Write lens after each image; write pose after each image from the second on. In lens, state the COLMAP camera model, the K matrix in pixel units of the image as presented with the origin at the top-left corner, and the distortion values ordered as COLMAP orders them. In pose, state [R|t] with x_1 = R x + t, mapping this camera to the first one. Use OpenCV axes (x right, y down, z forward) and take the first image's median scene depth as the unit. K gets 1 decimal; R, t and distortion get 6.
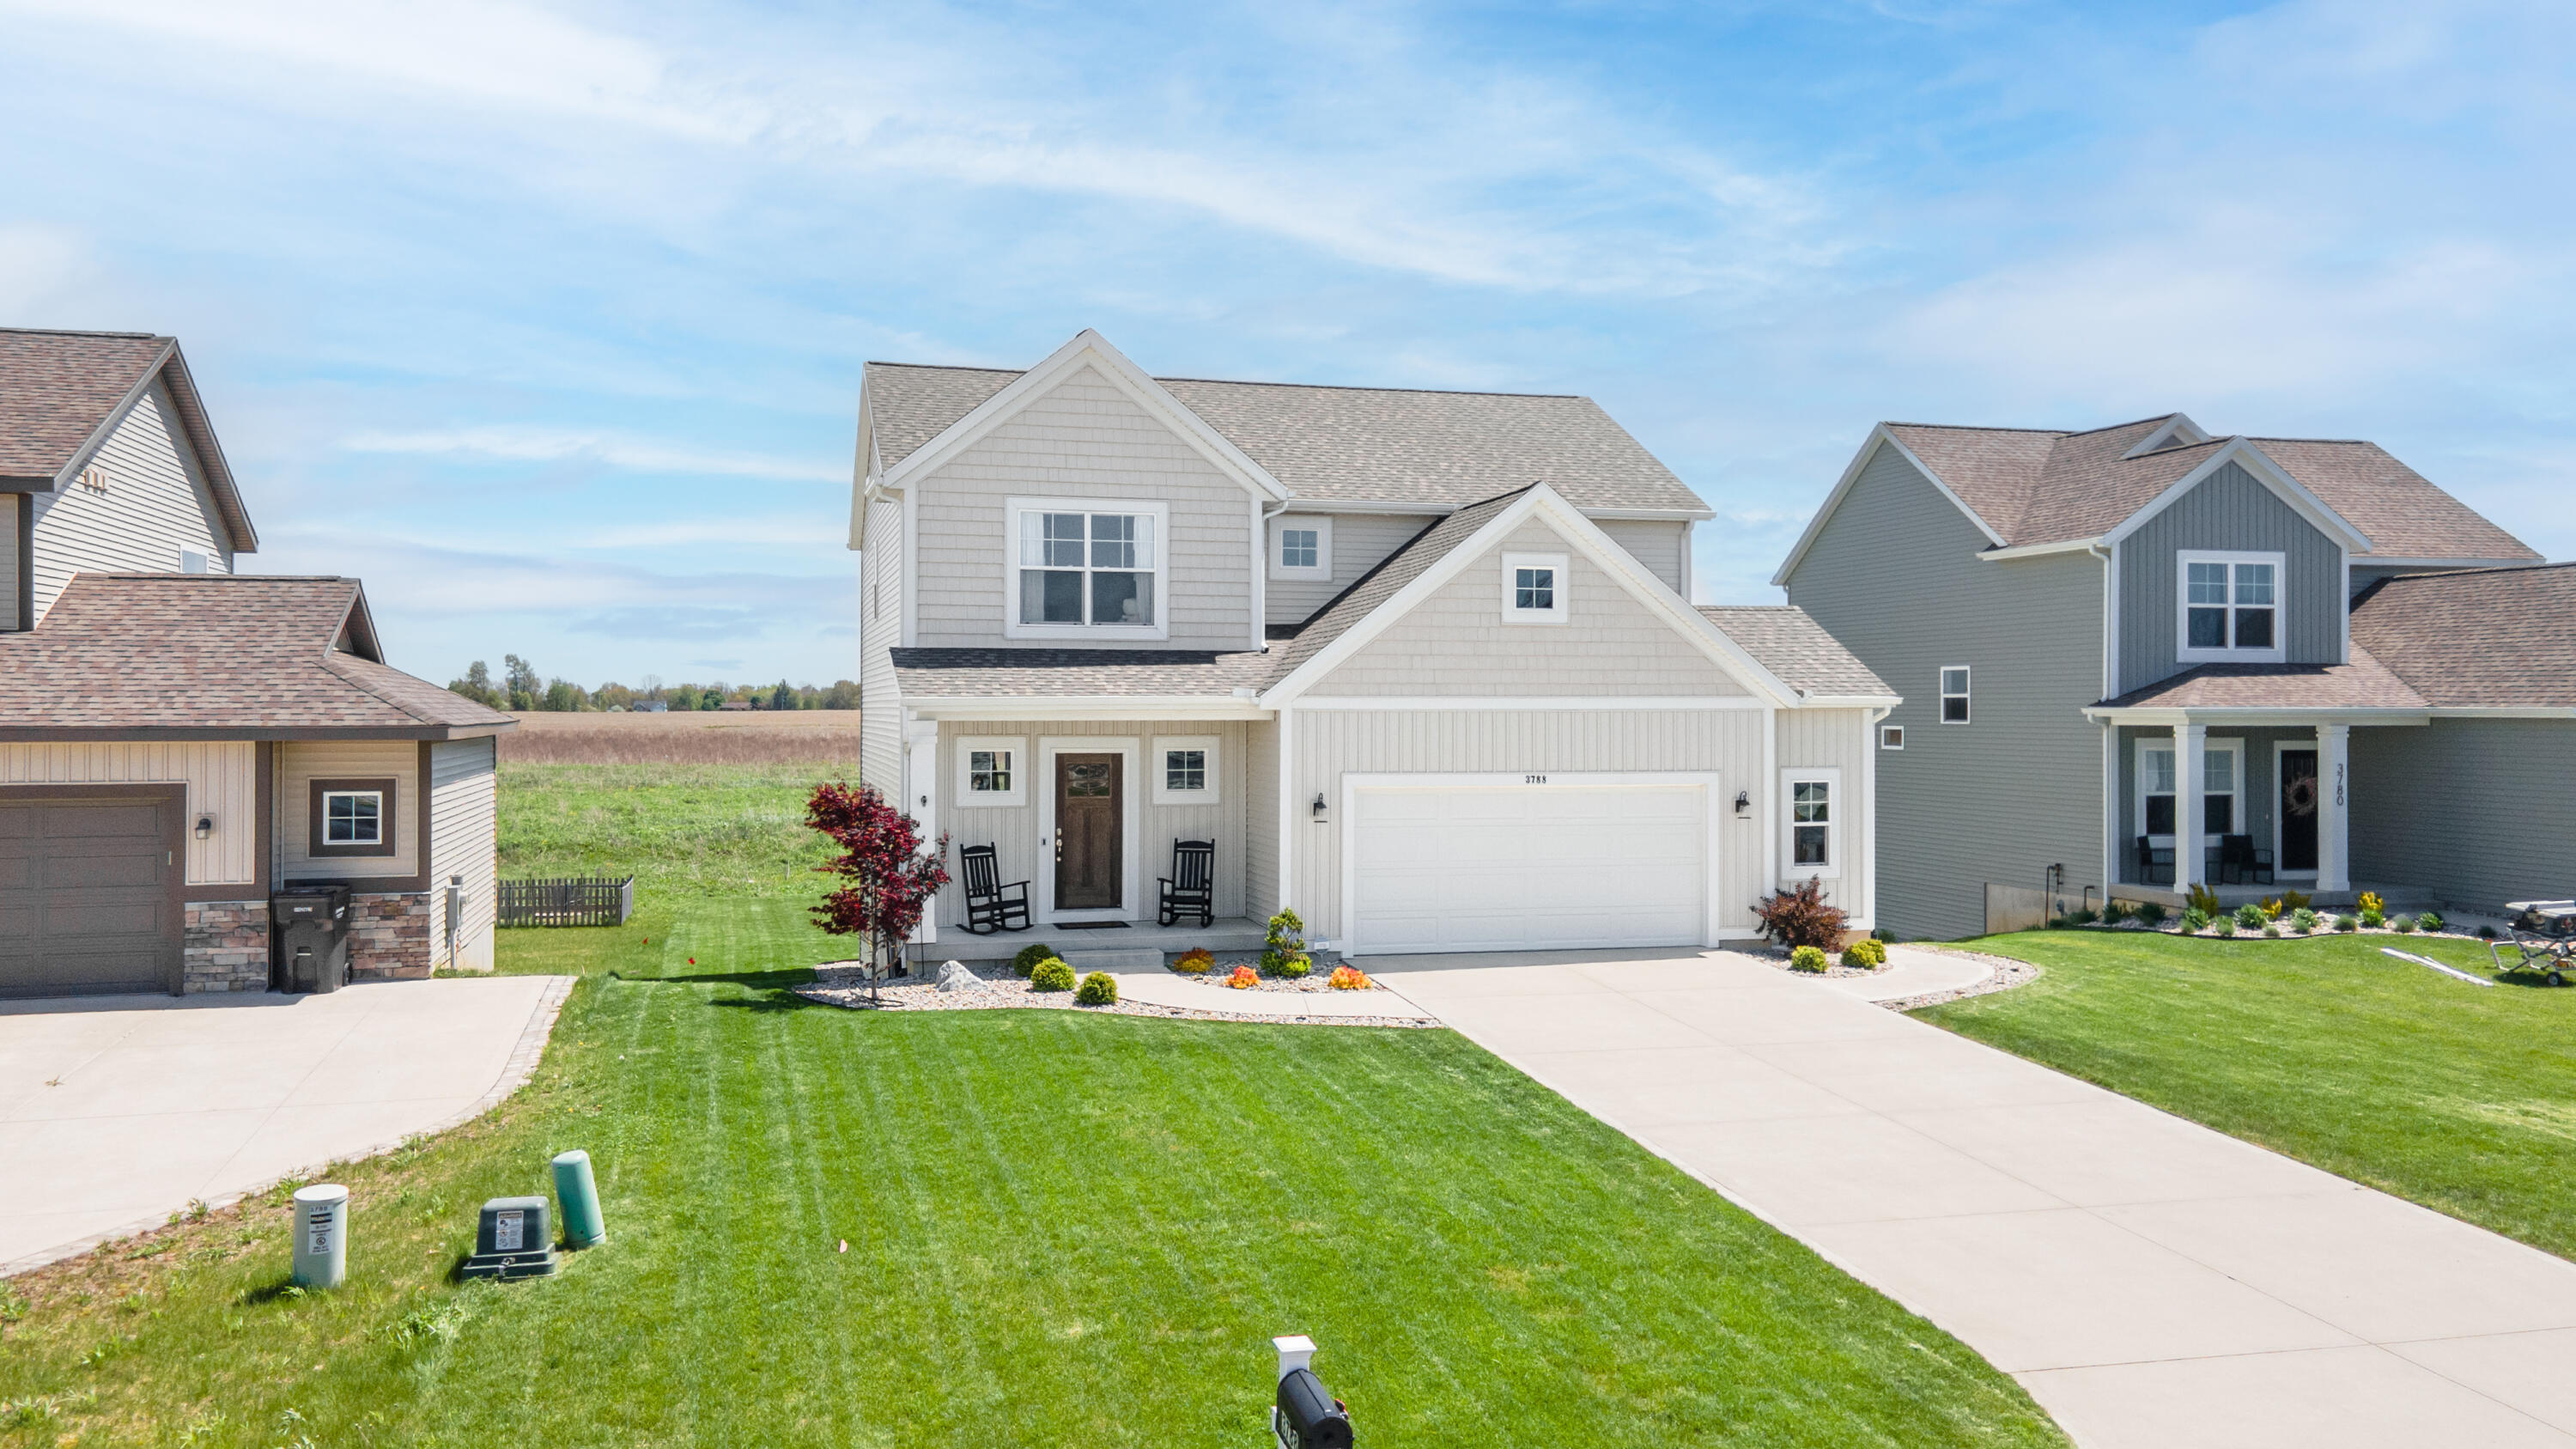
lens RADIAL K [[2020.9, 0, 1288.0], [0, 2020.9, 724.5], [0, 0, 1]] dist [0.003585, 0.076192]
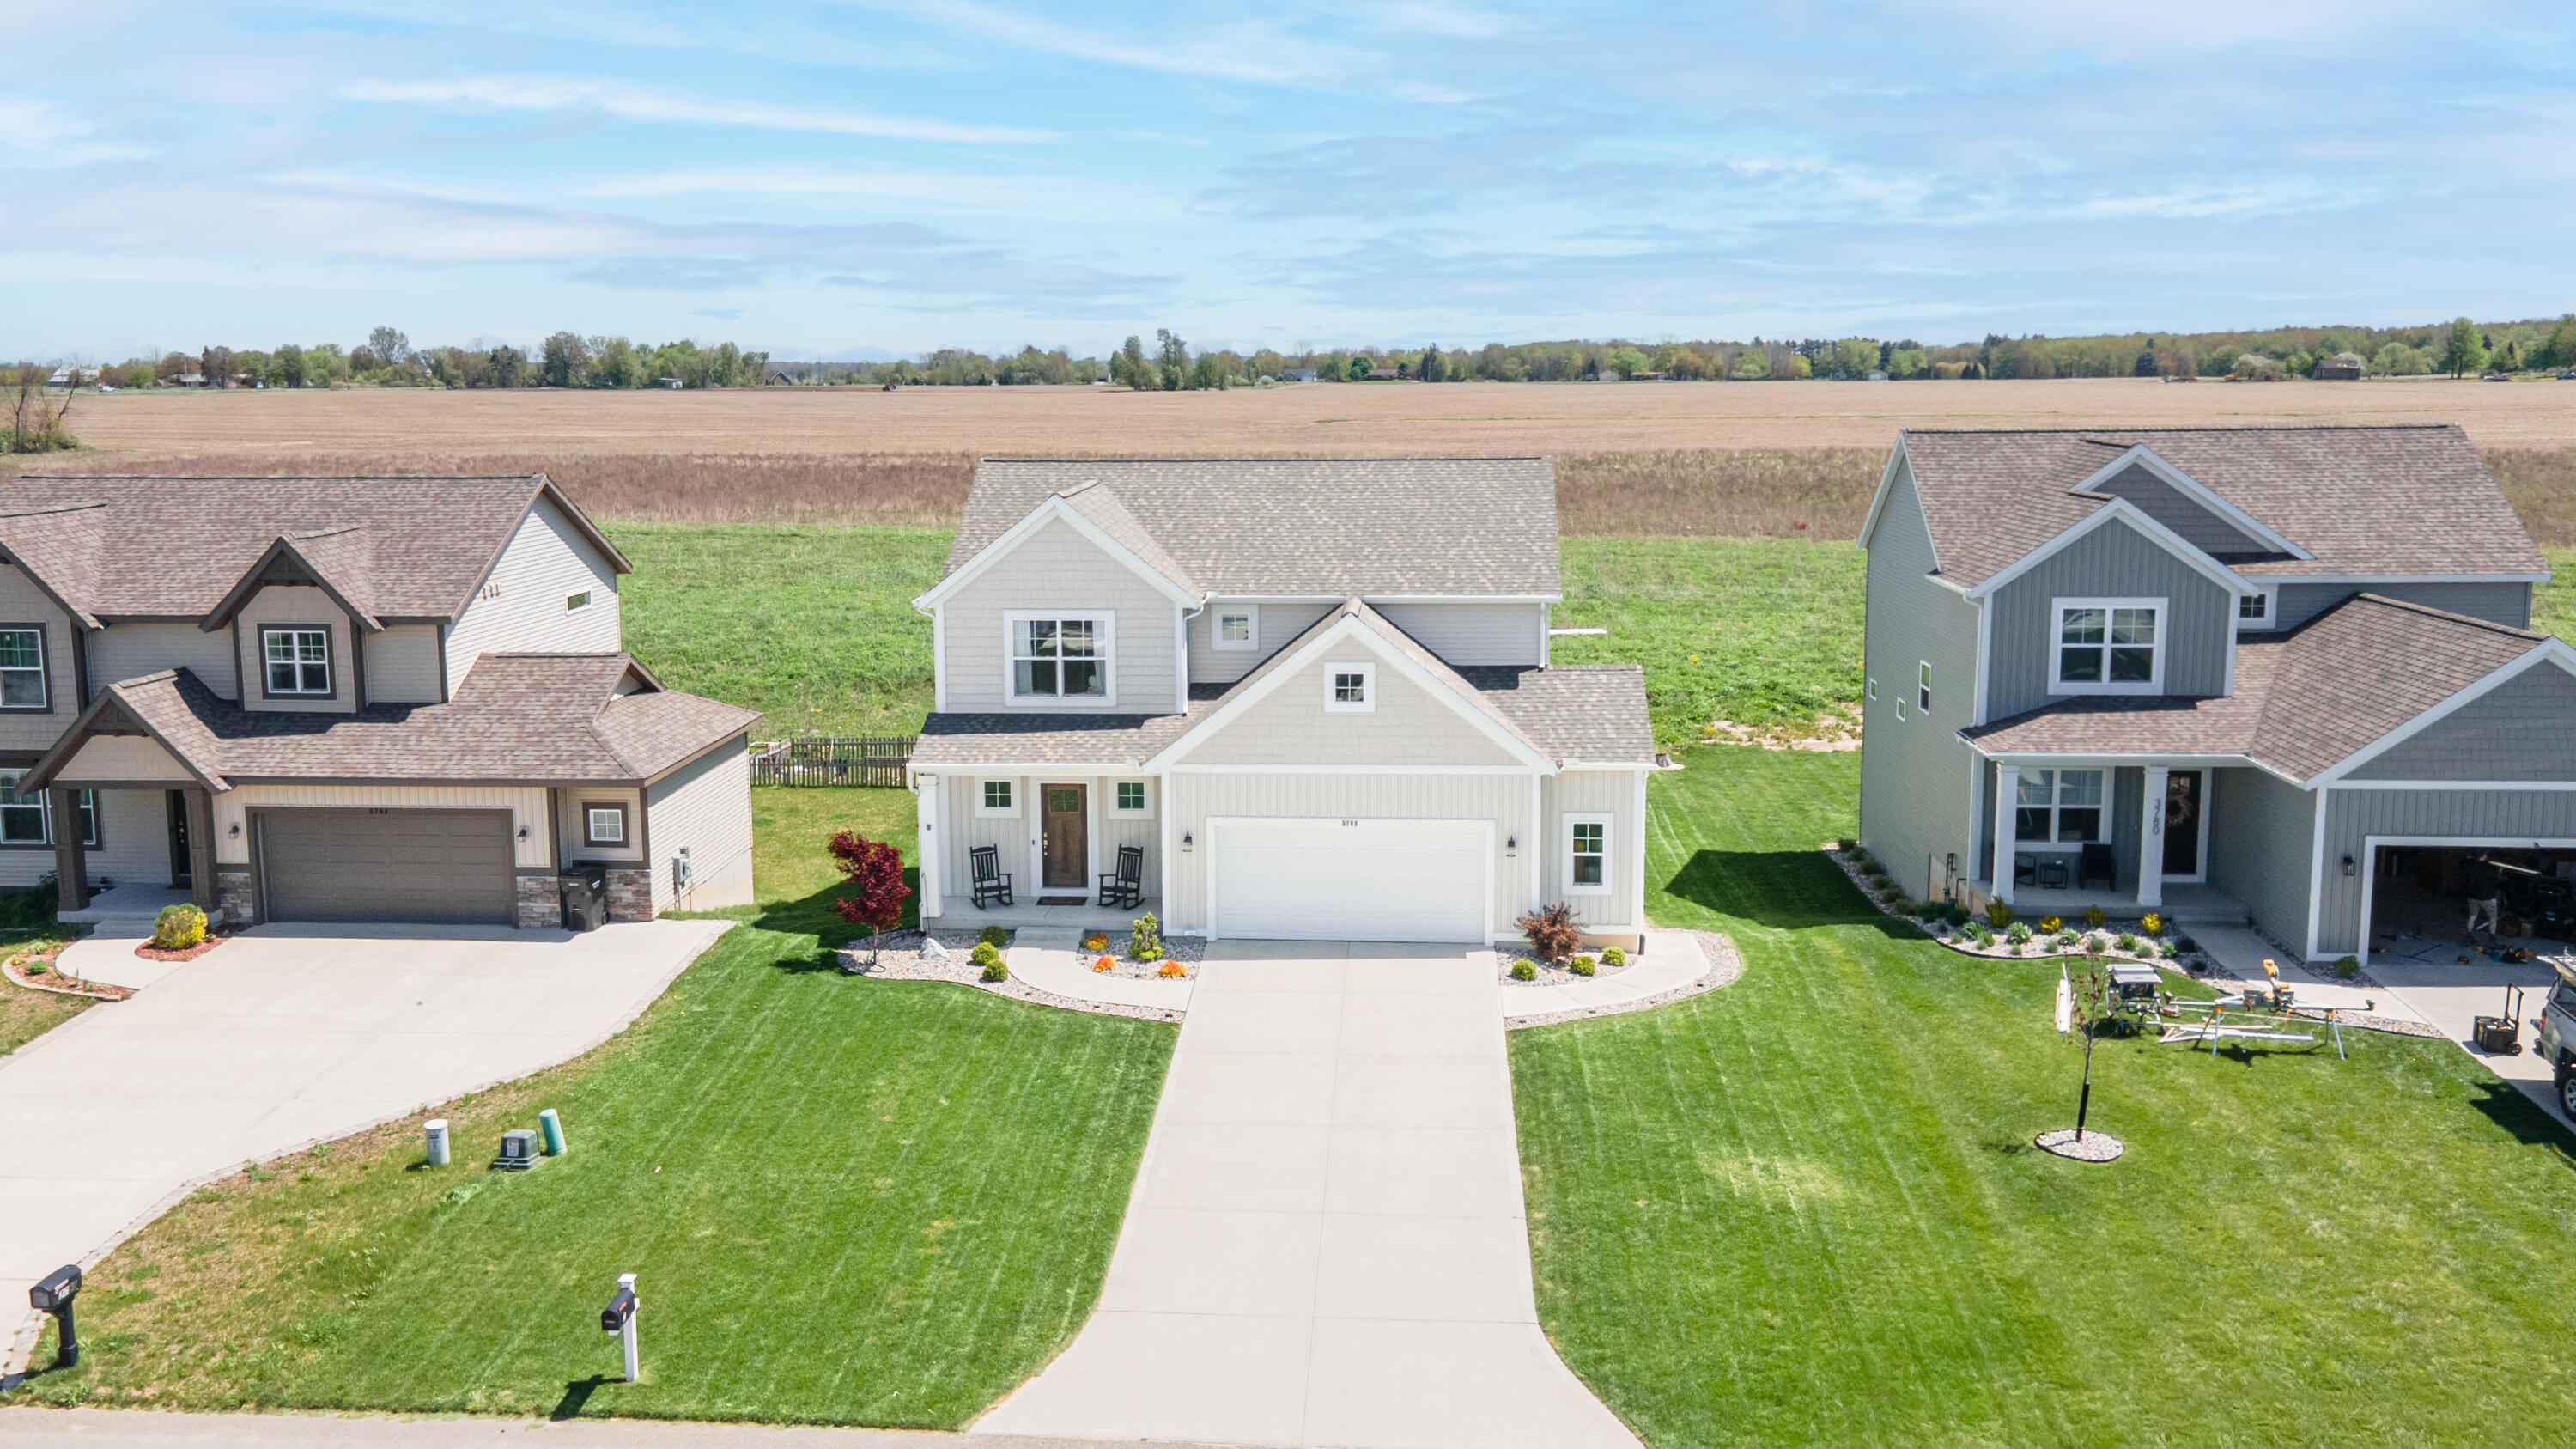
lens RADIAL K [[2155.7, 0, 1203.9], [0, 2155.7, 718.9], [0, 0, 1]] dist [0.004076, 0.077475]
pose [[0.936555, 0.045705, -0.347527, 0.539710], [0.009242, 0.987898, 0.154830, -0.274276], [0.350398, -0.148219, 0.924799, -0.398539]]
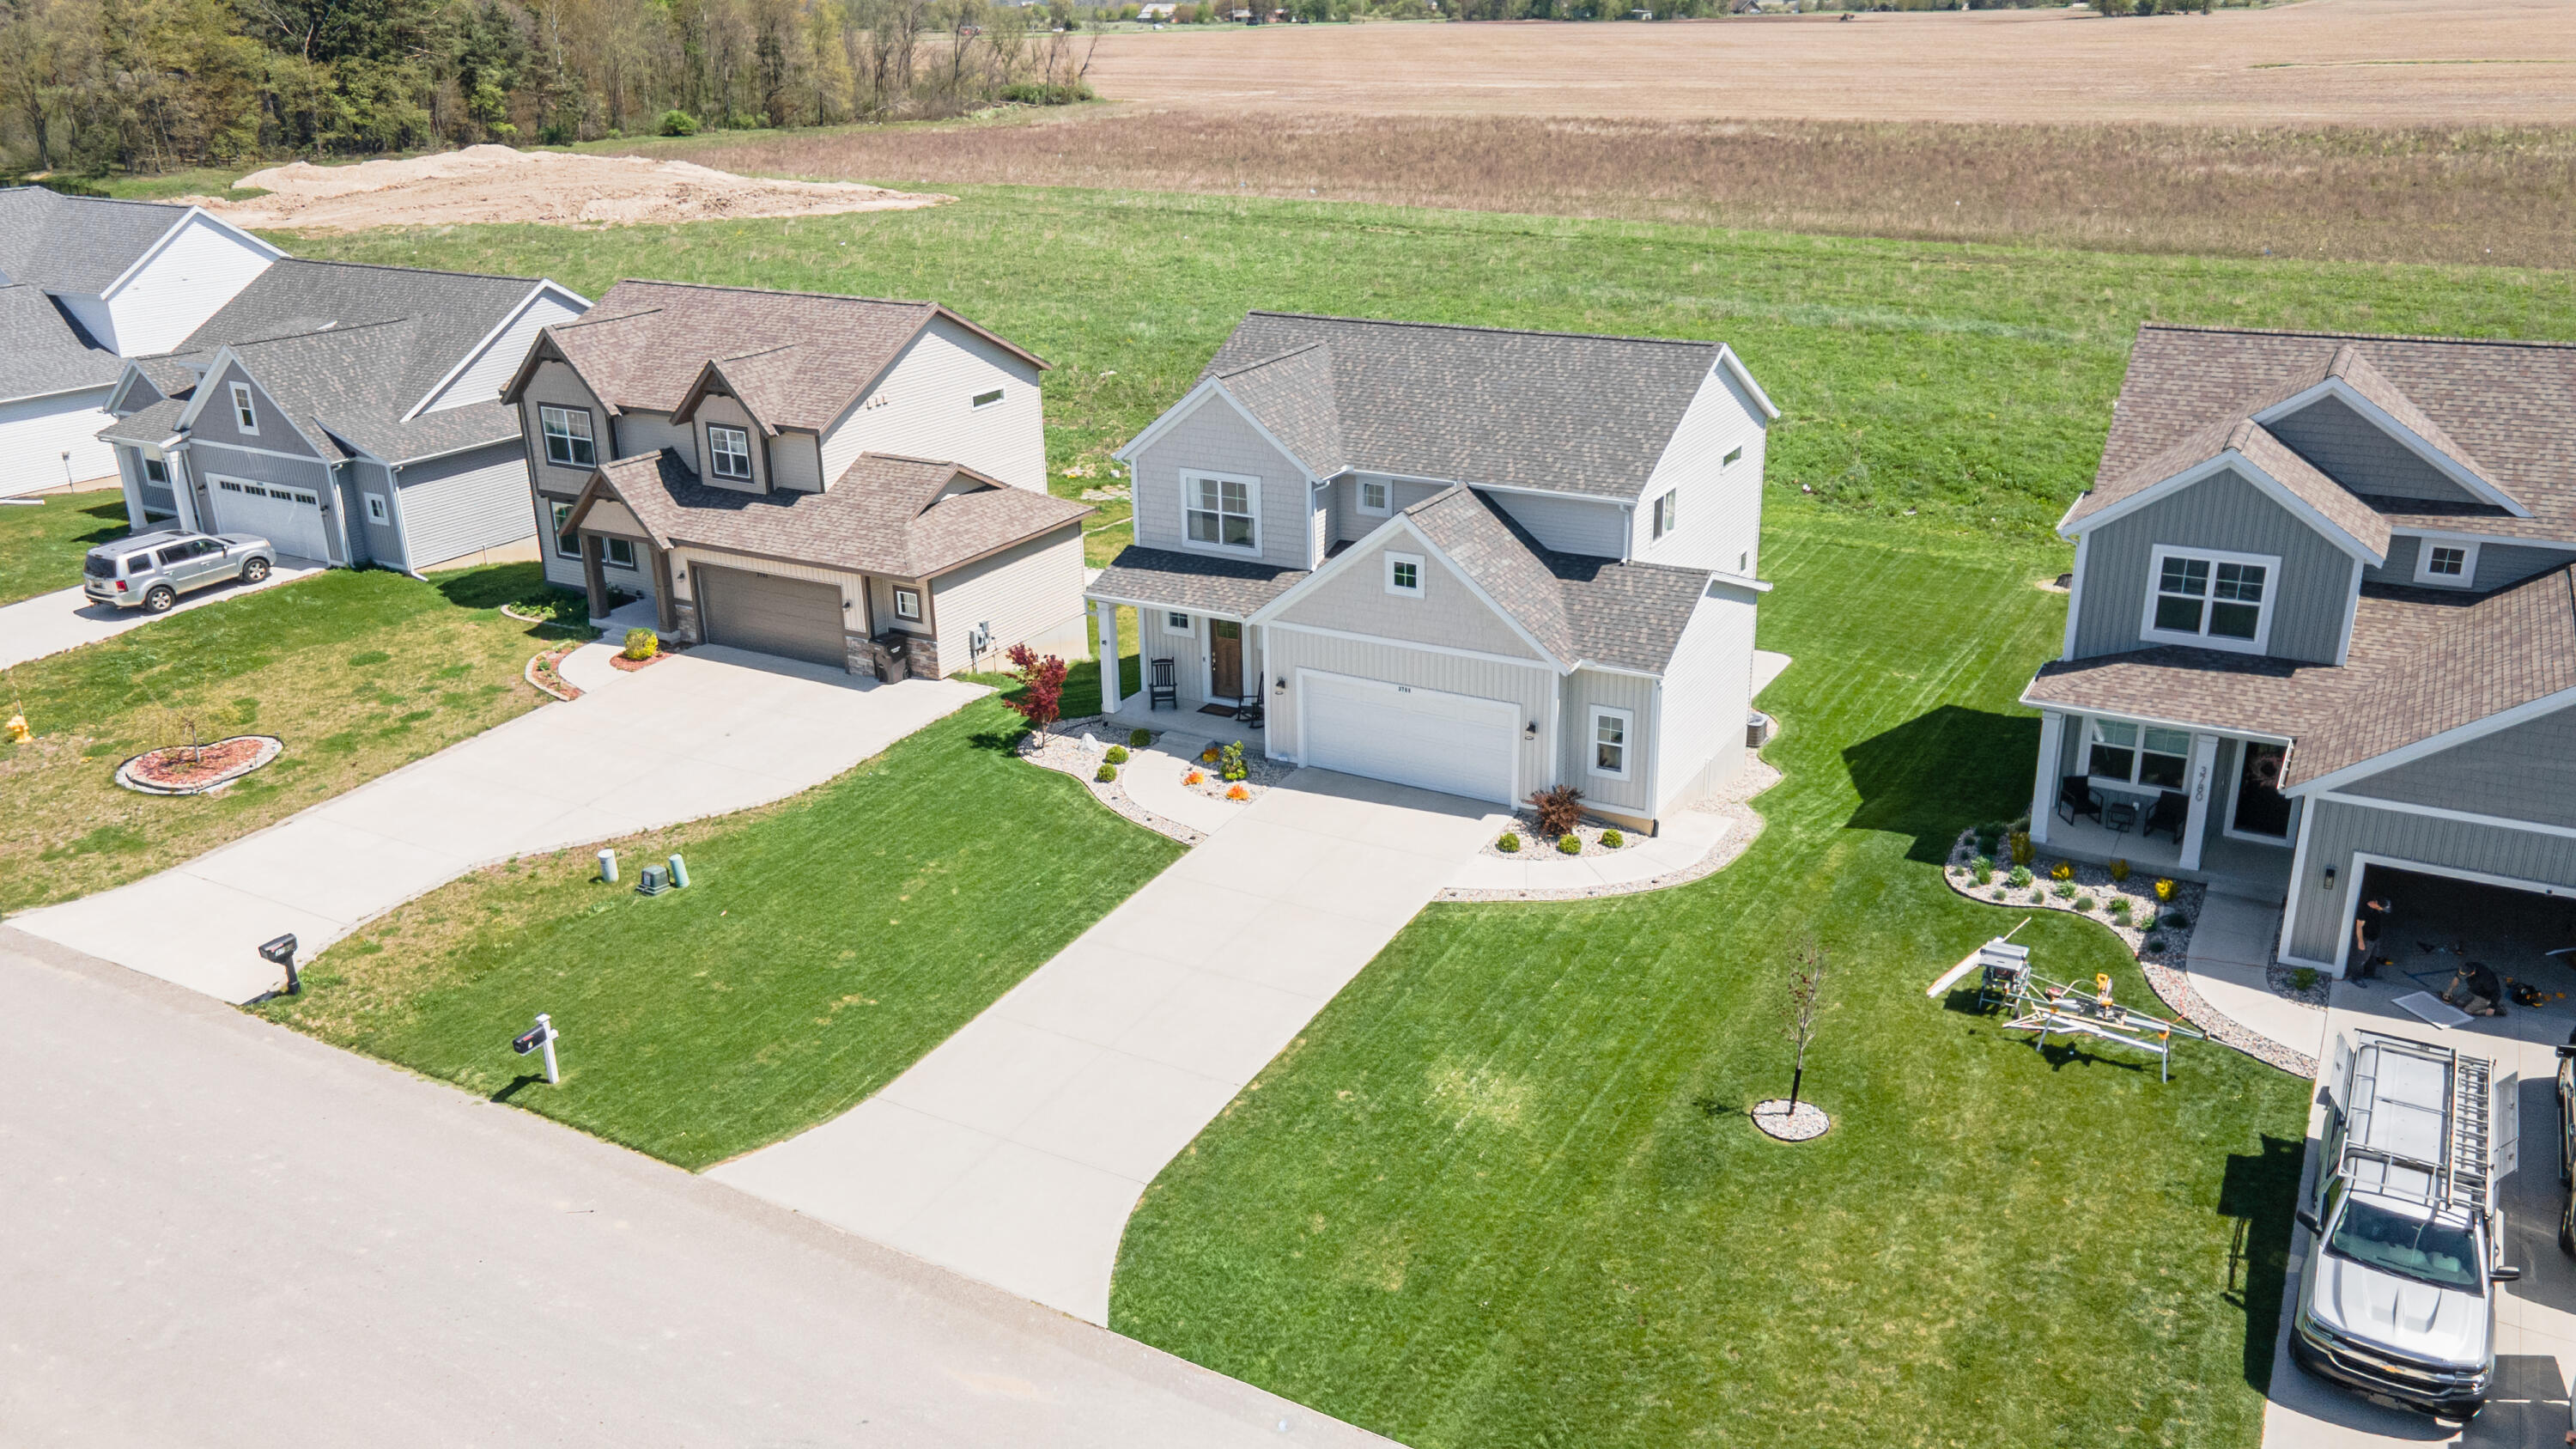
lens RADIAL K [[1923.2, 0, 1288.0], [0, 1923.2, 724.5], [0, 0, 1]] dist [0.036701, 0.001996]
pose [[0.707349, 0.236022, -0.666296, 1.082086], [0.013562, 0.937903, 0.346632, -0.477856], [0.706734, -0.254226, 0.660224, -0.086136]]
